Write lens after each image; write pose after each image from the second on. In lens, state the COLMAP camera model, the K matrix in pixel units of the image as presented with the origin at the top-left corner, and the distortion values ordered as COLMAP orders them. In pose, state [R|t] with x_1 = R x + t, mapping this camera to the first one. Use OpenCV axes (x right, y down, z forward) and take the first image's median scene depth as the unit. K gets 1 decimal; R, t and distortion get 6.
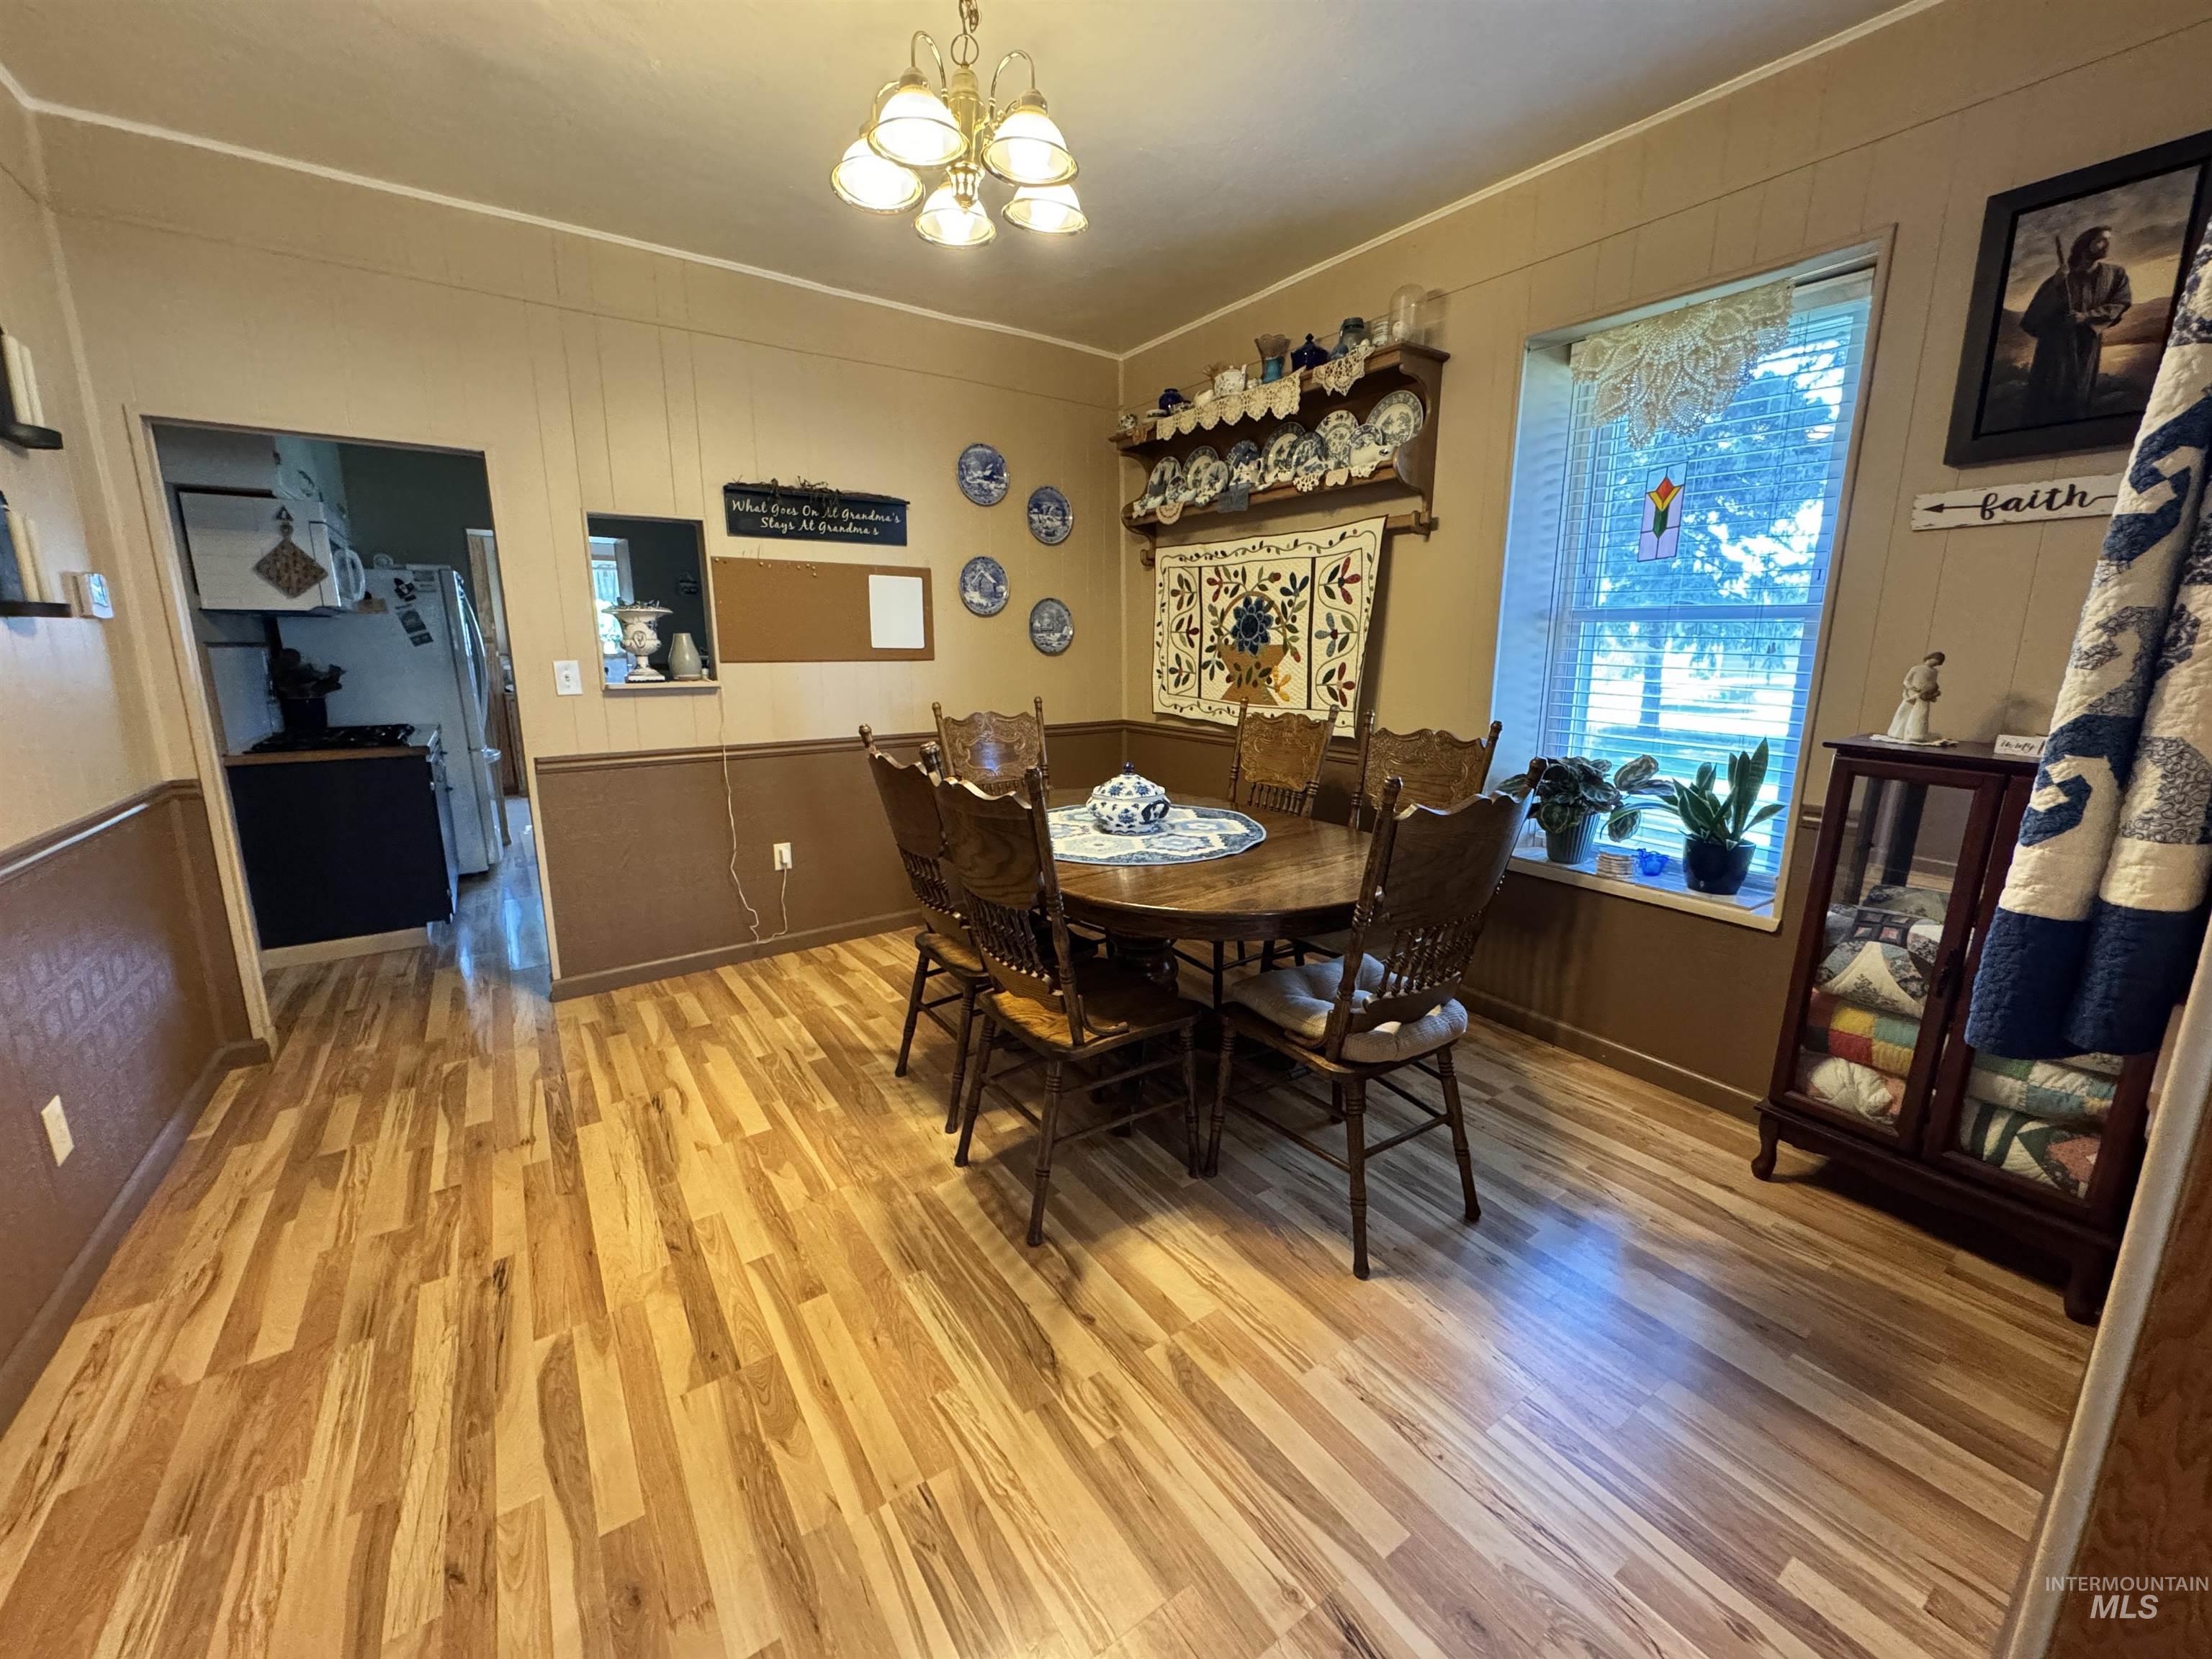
lens RADIAL K [[867.1, 0, 1103.2], [0, 867.1, 825.9], [0, 0, 1]] dist [0.000866, 0.000104]
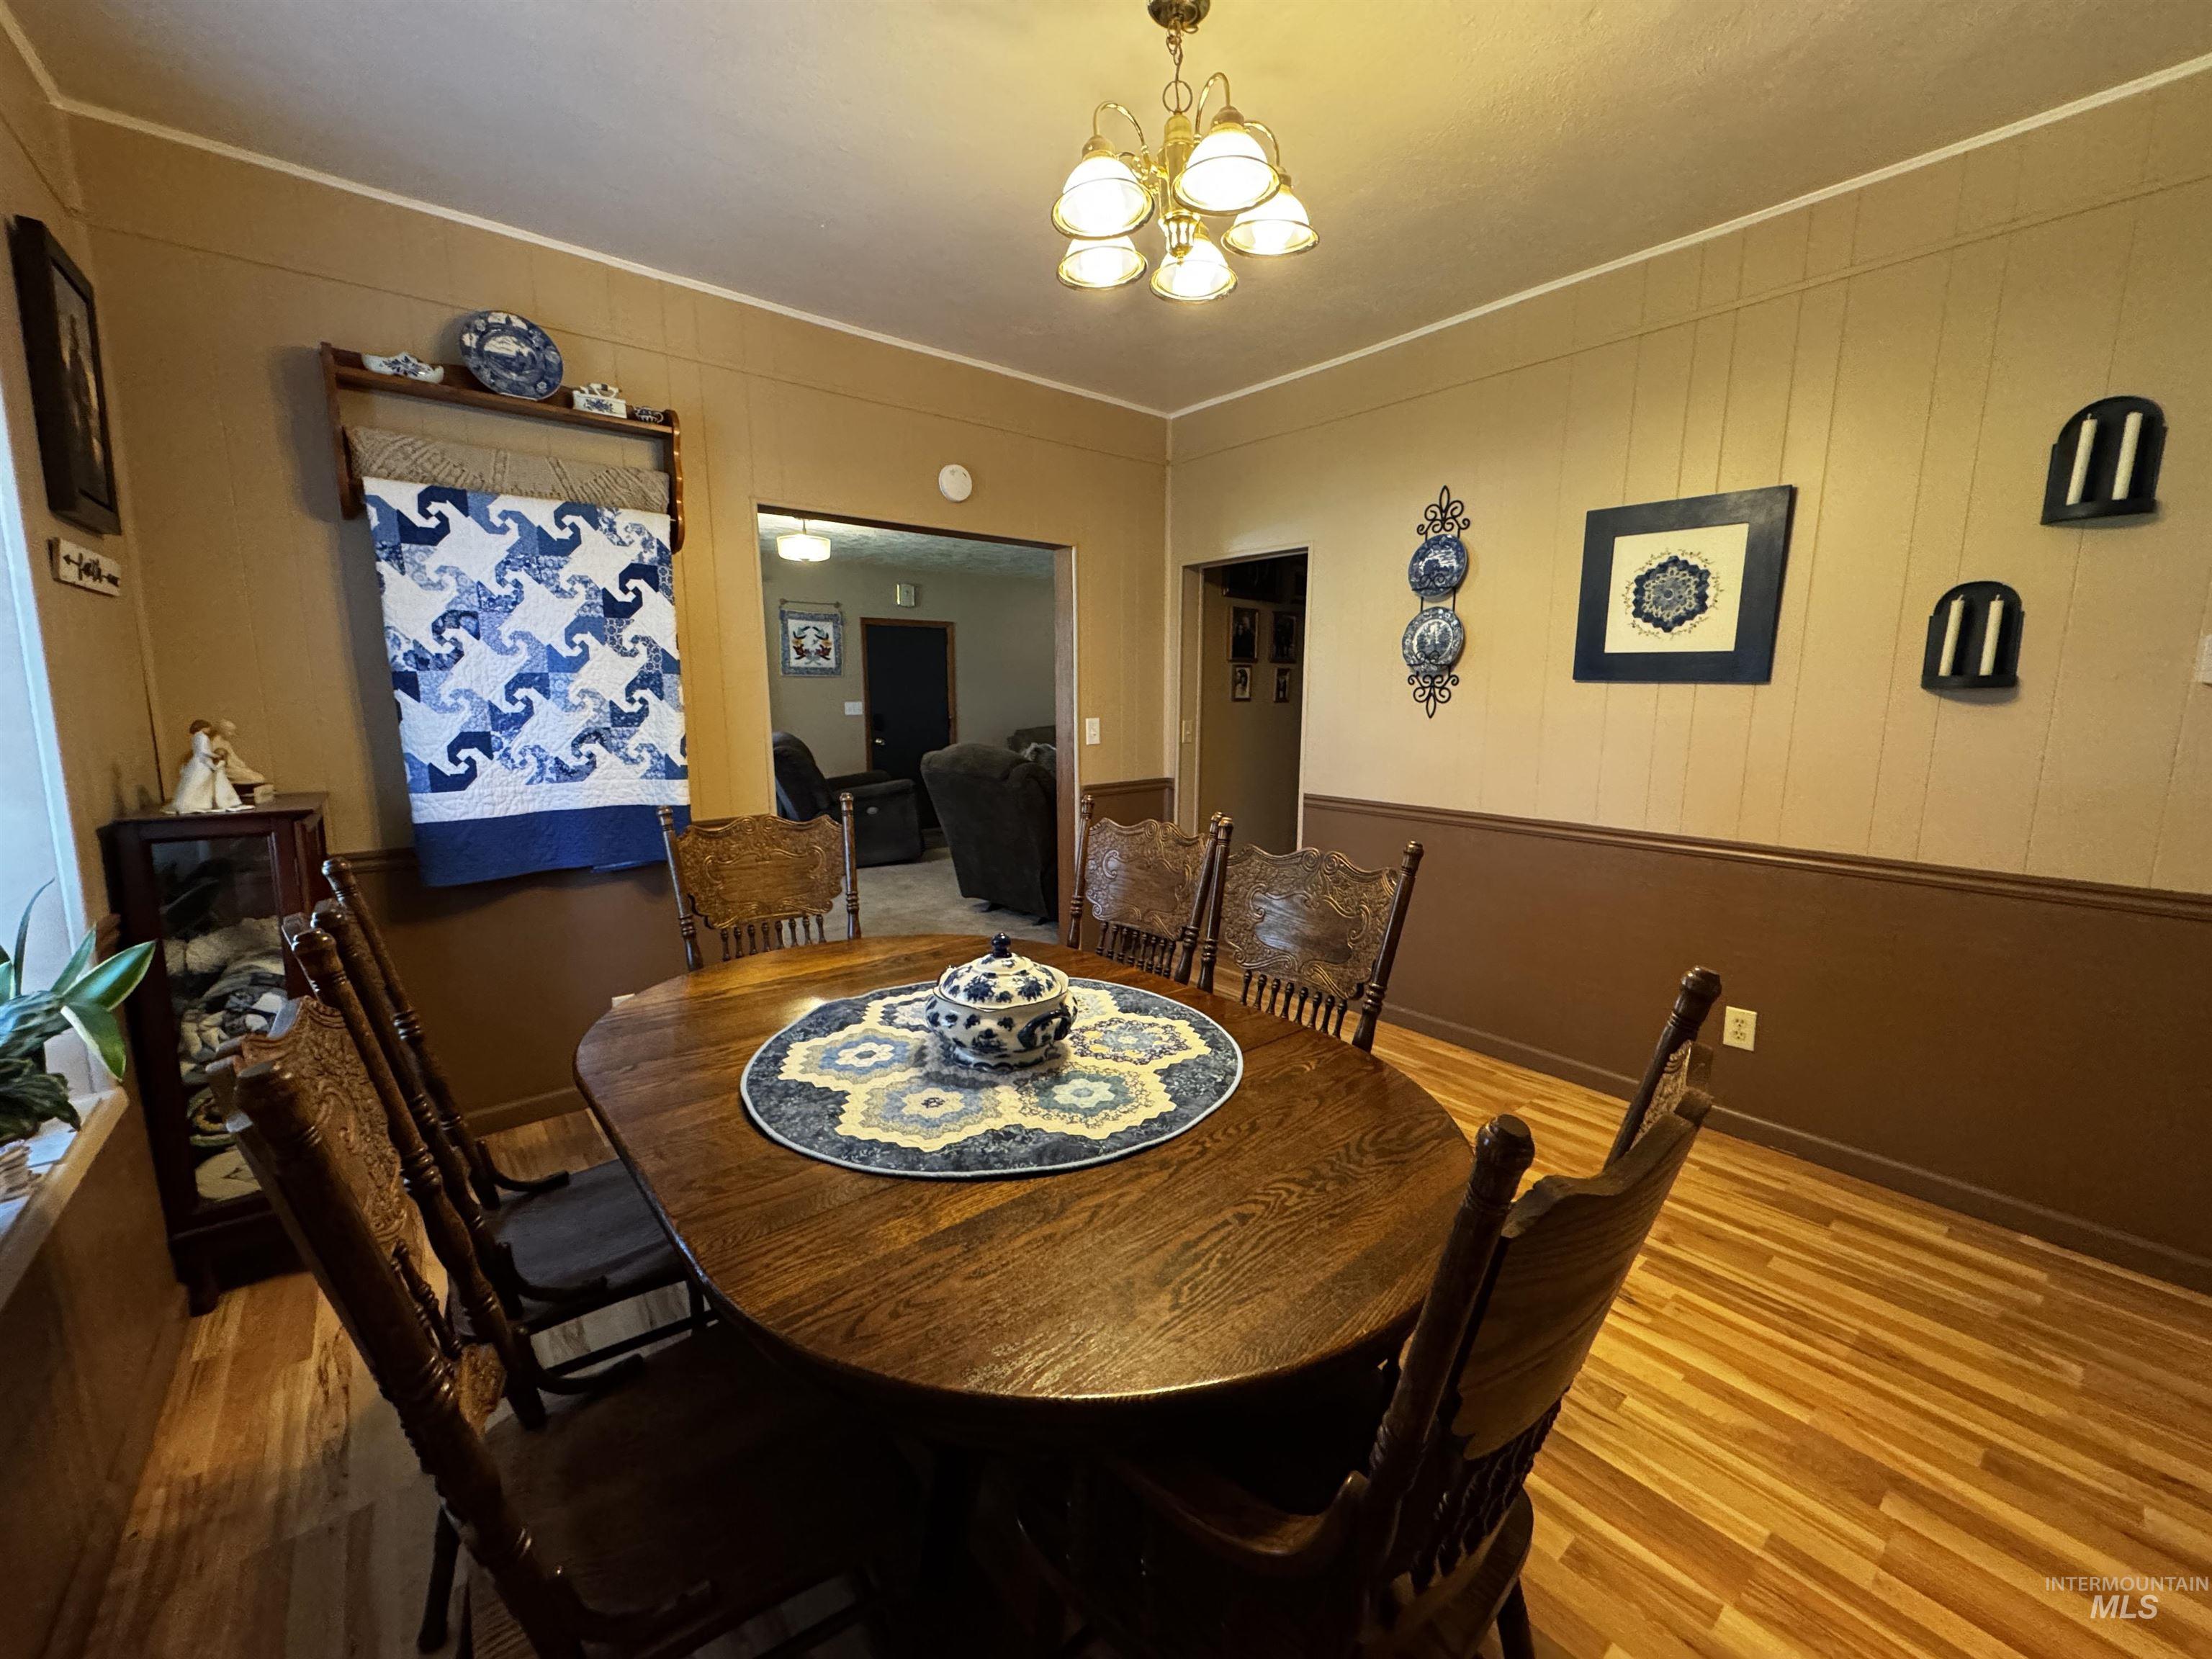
lens RADIAL K [[867.1, 0, 1104.9], [0, 867.1, 828.7], [0, 0, 1]] dist [0.000866, 0.000104]
pose [[-0.996860, 0.002518, -0.079138, 0.001900], [-0.025469, 0.936178, 0.350602, -0.277982], [0.074970, 0.351517, -0.933175, 1.303708]]
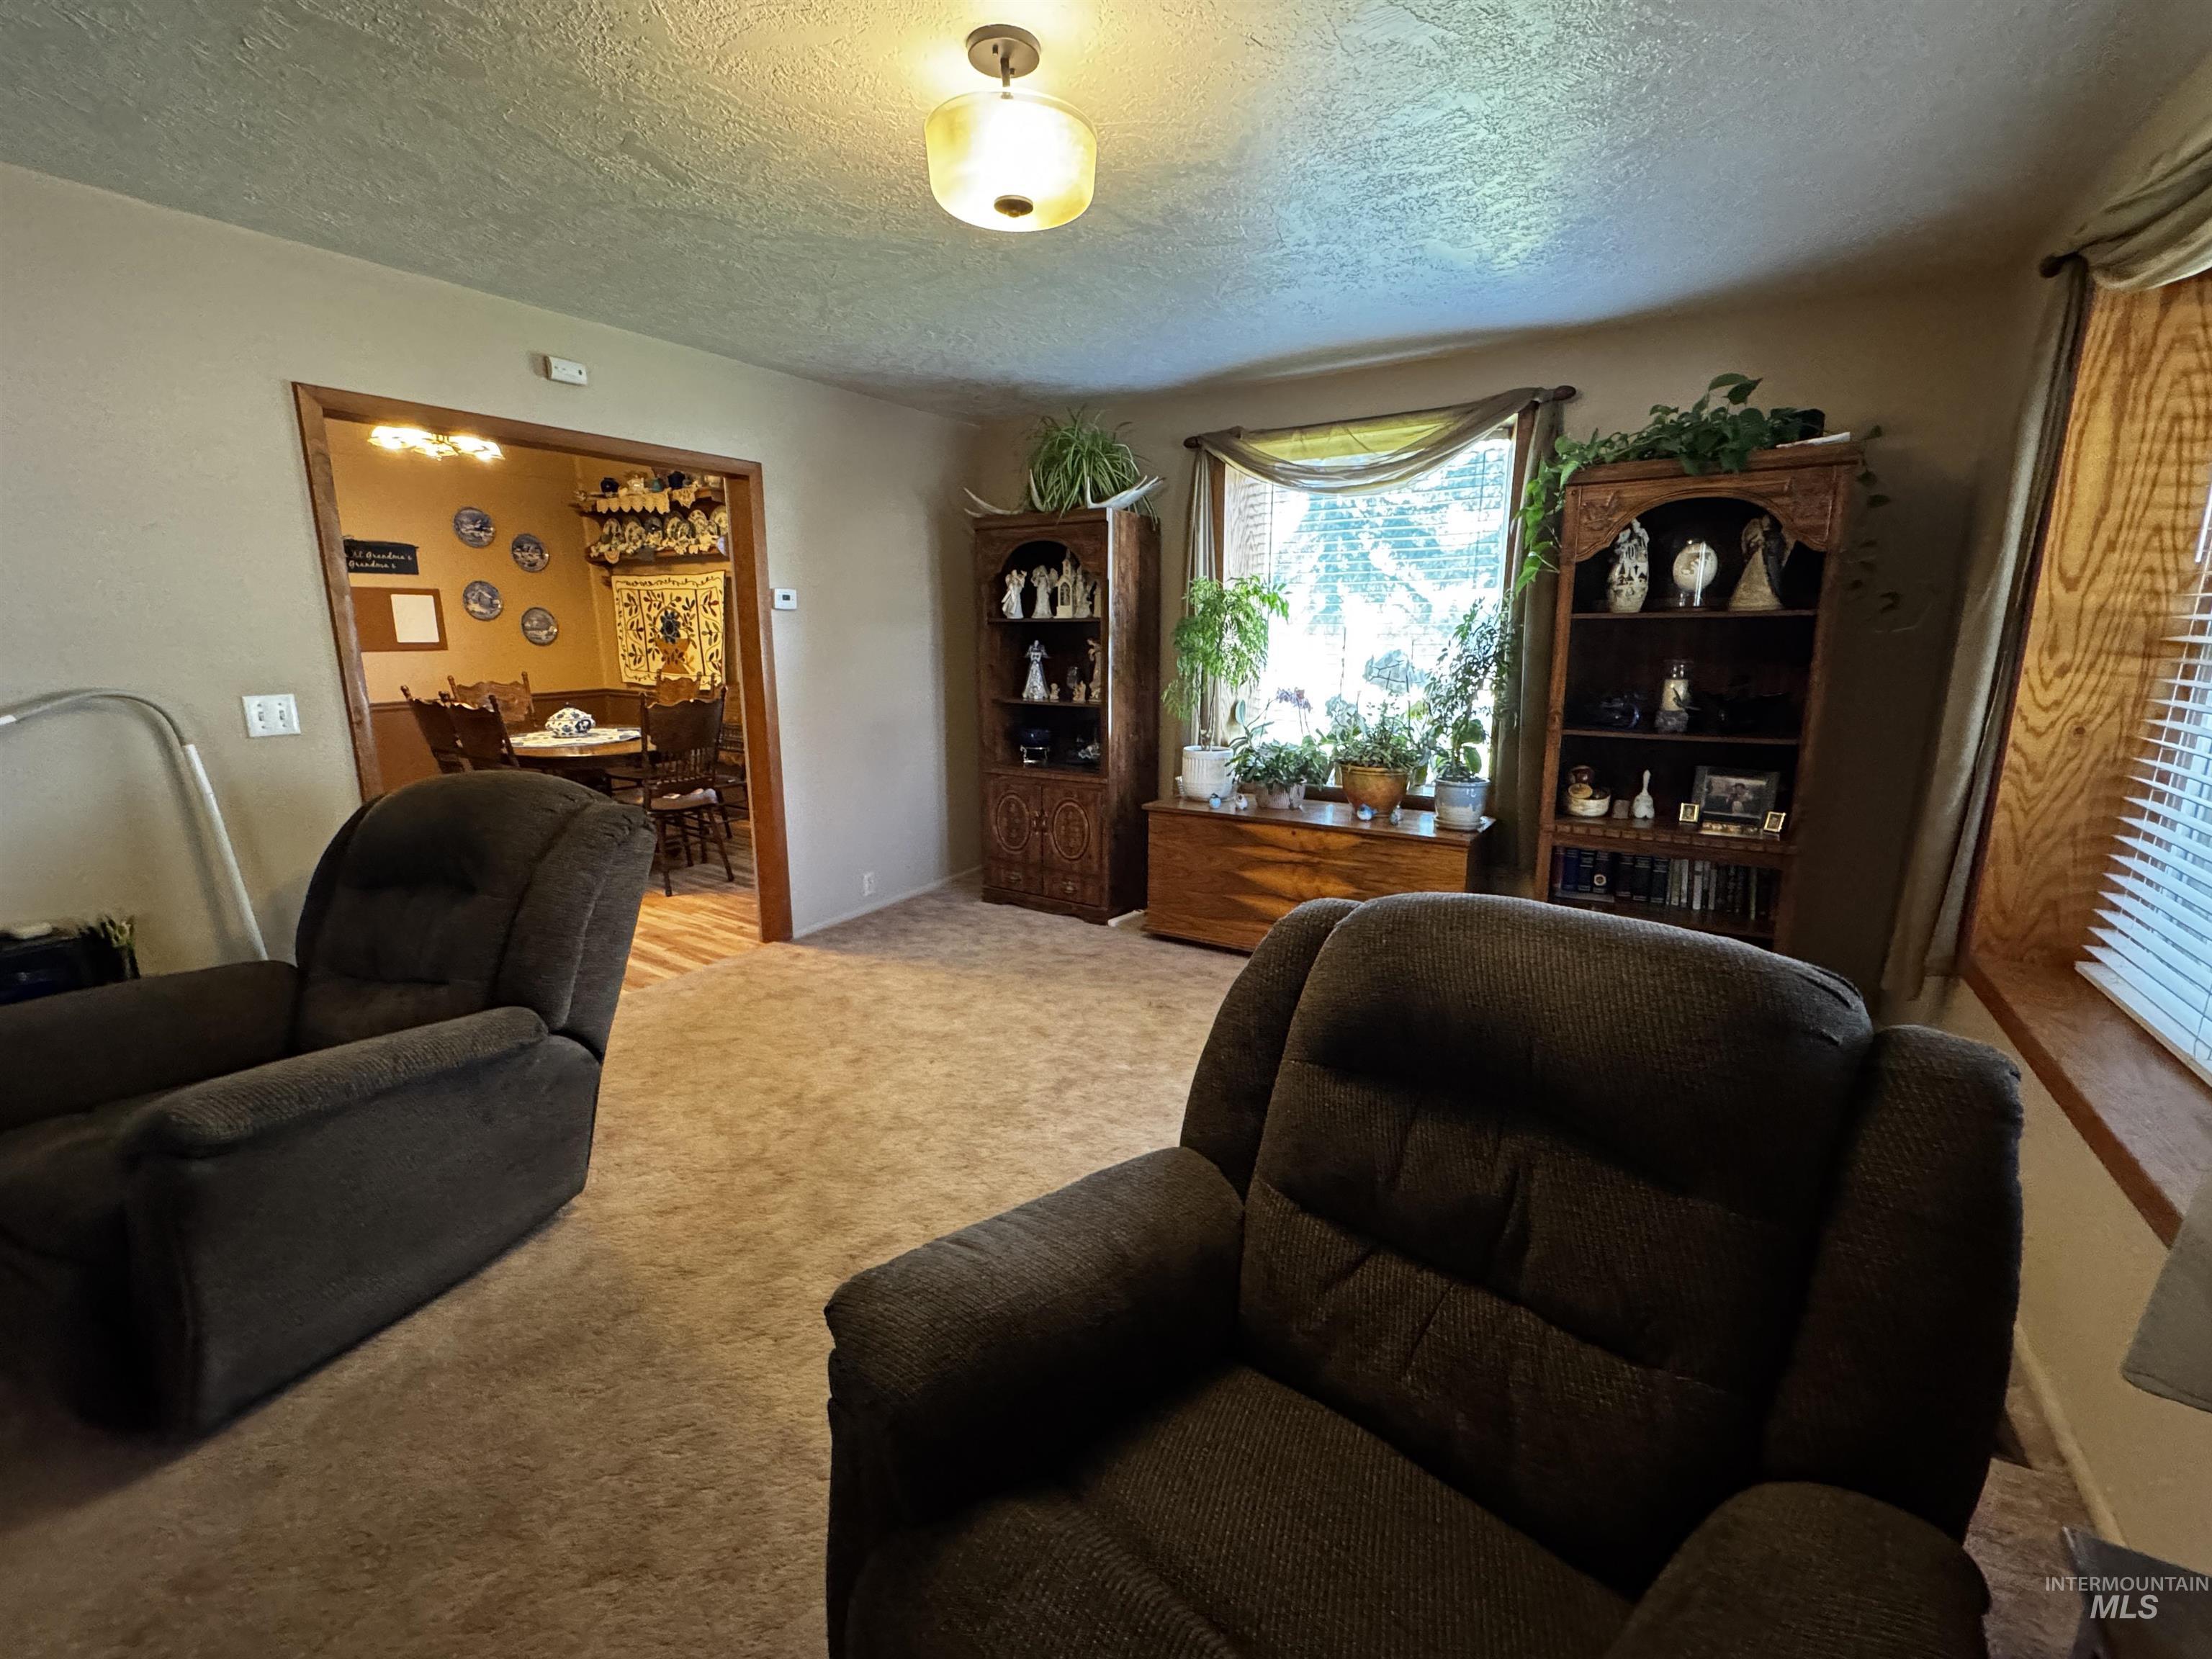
lens RADIAL K [[961.2, 0, 1113.2], [0, 961.2, 824.2], [0, 0, 1]] dist [0.003459, 0.000158]
pose [[0.922645, -0.082556, 0.376711, 0.224679], [0.082874, 0.996441, 0.015394, 0.186964], [-0.376641, 0.017017, 0.926203, -1.016812]]
